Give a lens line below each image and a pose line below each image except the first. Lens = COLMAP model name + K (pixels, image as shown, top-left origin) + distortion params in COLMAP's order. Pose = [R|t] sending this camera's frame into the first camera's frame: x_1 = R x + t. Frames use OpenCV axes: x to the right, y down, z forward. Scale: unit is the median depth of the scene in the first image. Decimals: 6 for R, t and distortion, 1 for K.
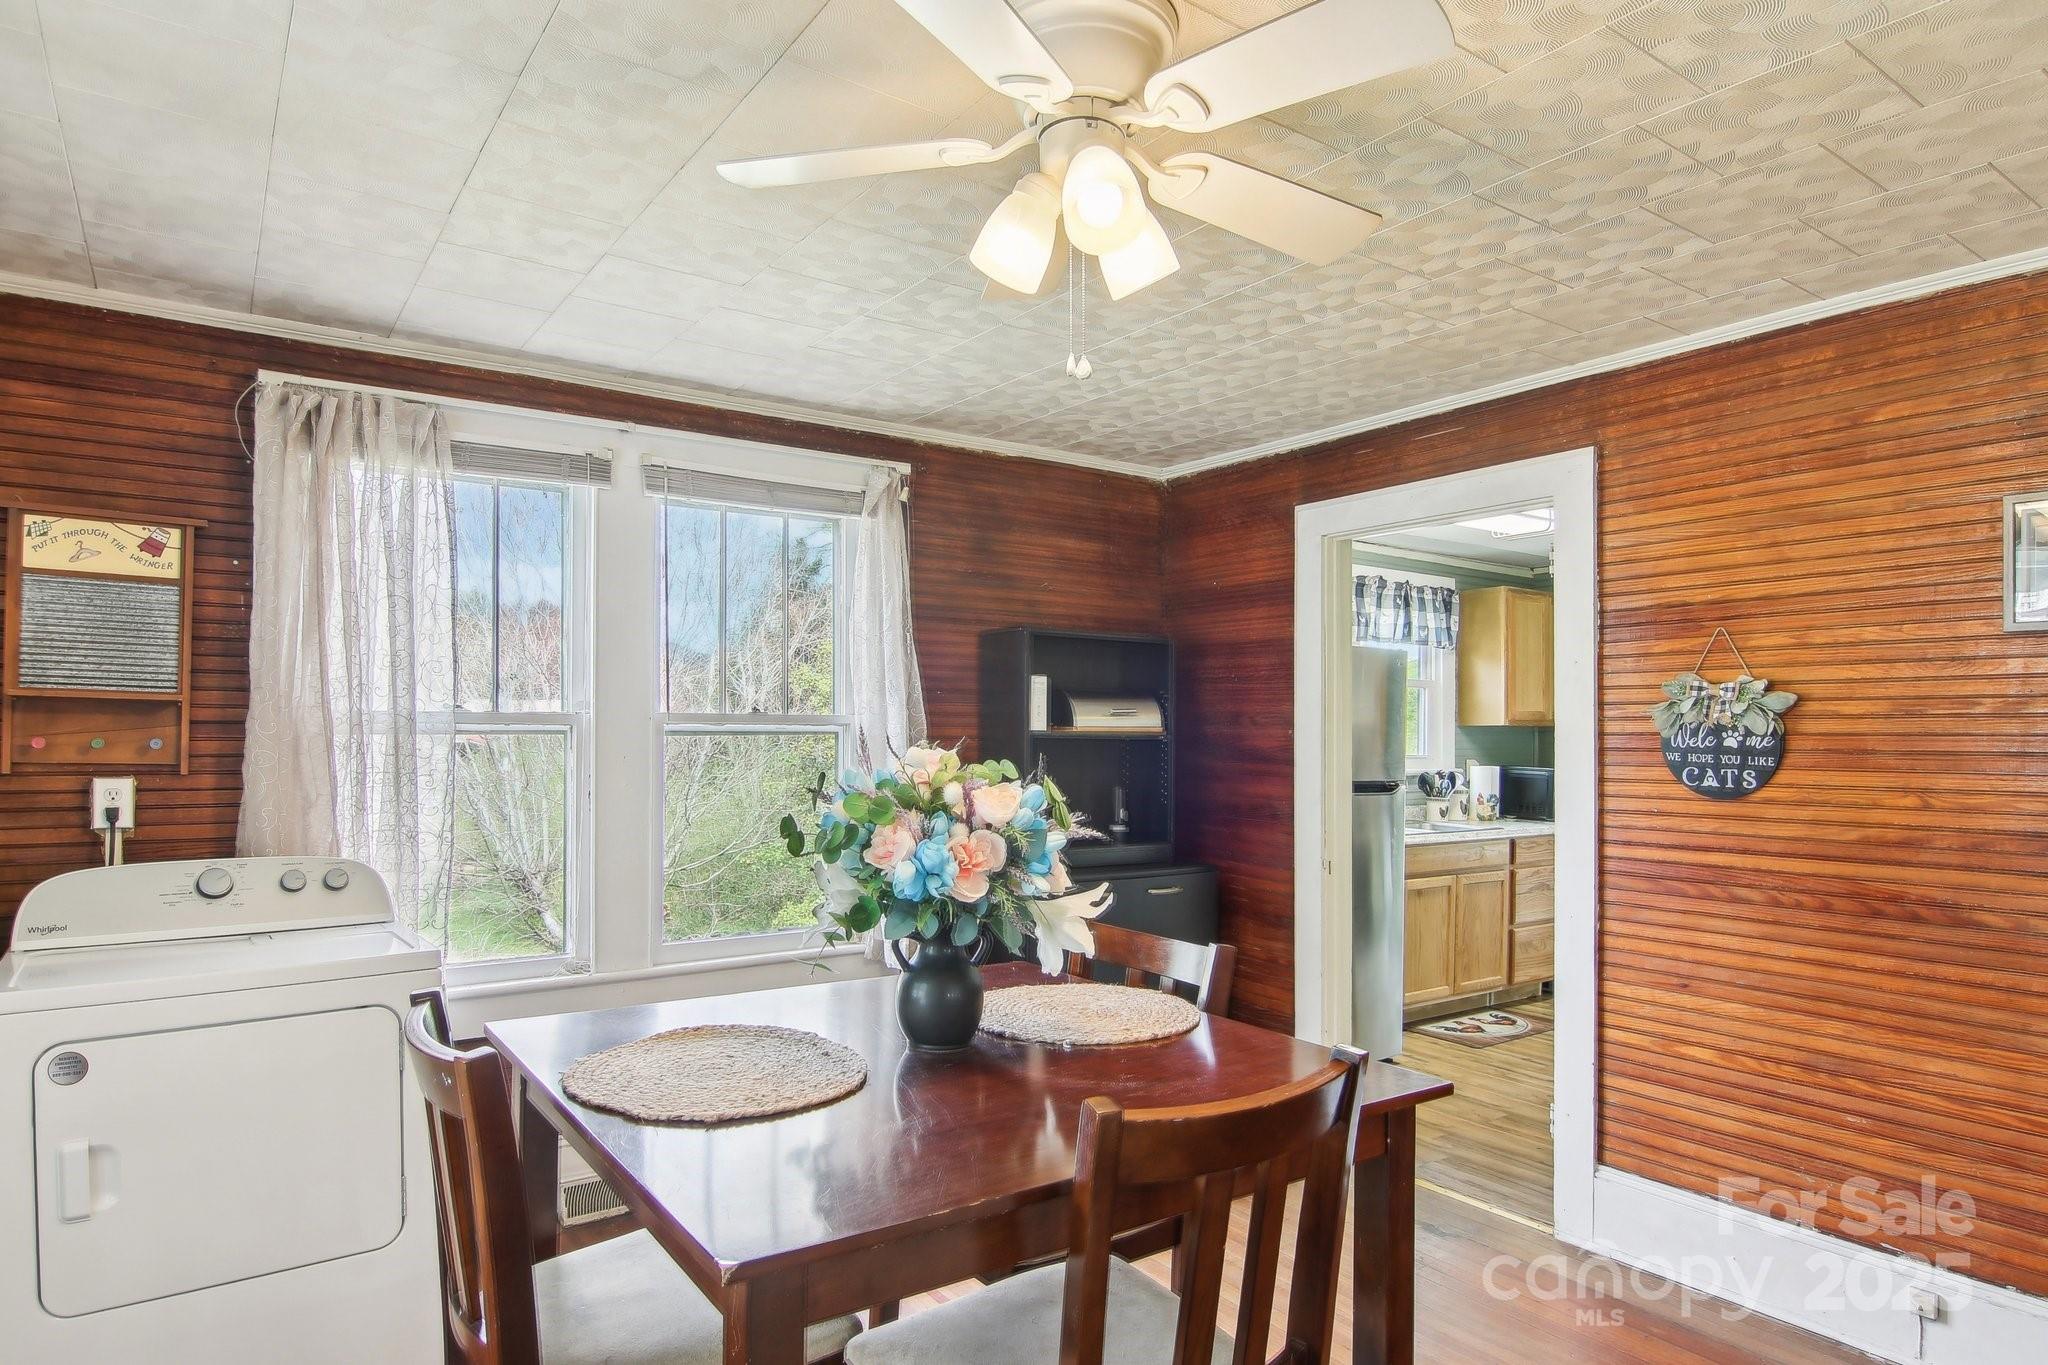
lens RADIAL K [[1190.6, 0, 1021.7], [0, 1190.6, 733.8], [0, 0, 1]] dist [0.002916, -0.017644]
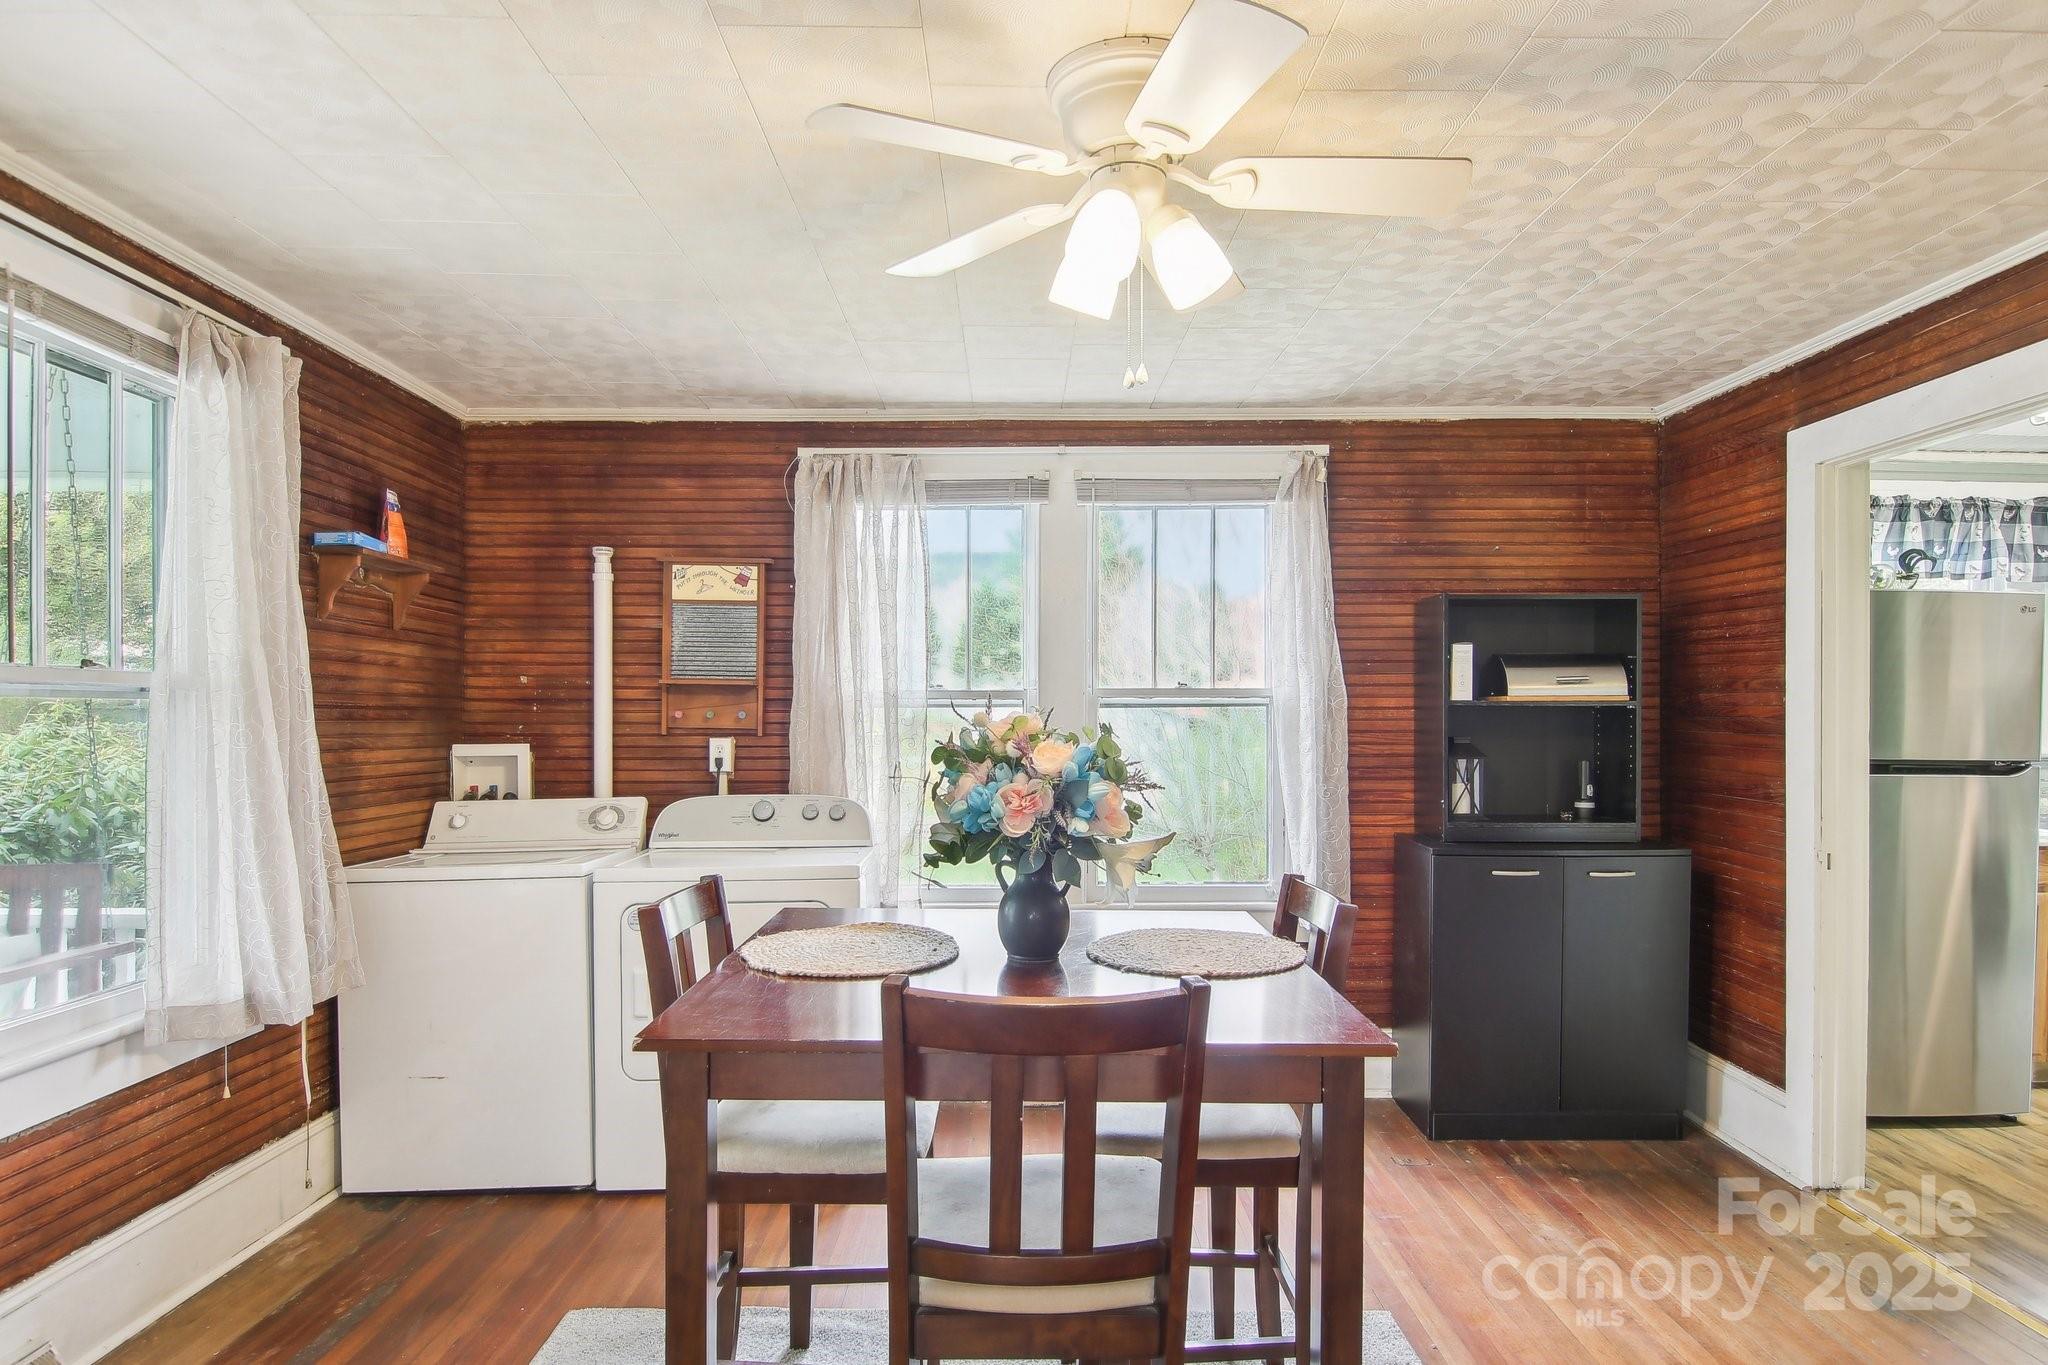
lens RADIAL K [[1173.2, 0, 1029.2], [0, 1173.2, 704.5], [0, 0, 1]] dist [0.003922, -0.018180]
pose [[0.823966, -0.009146, -0.566565, 0.306687], [0.006104, 0.999955, -0.007265, 0.006921], [0.566606, 0.002528, 0.823985, 0.008987]]
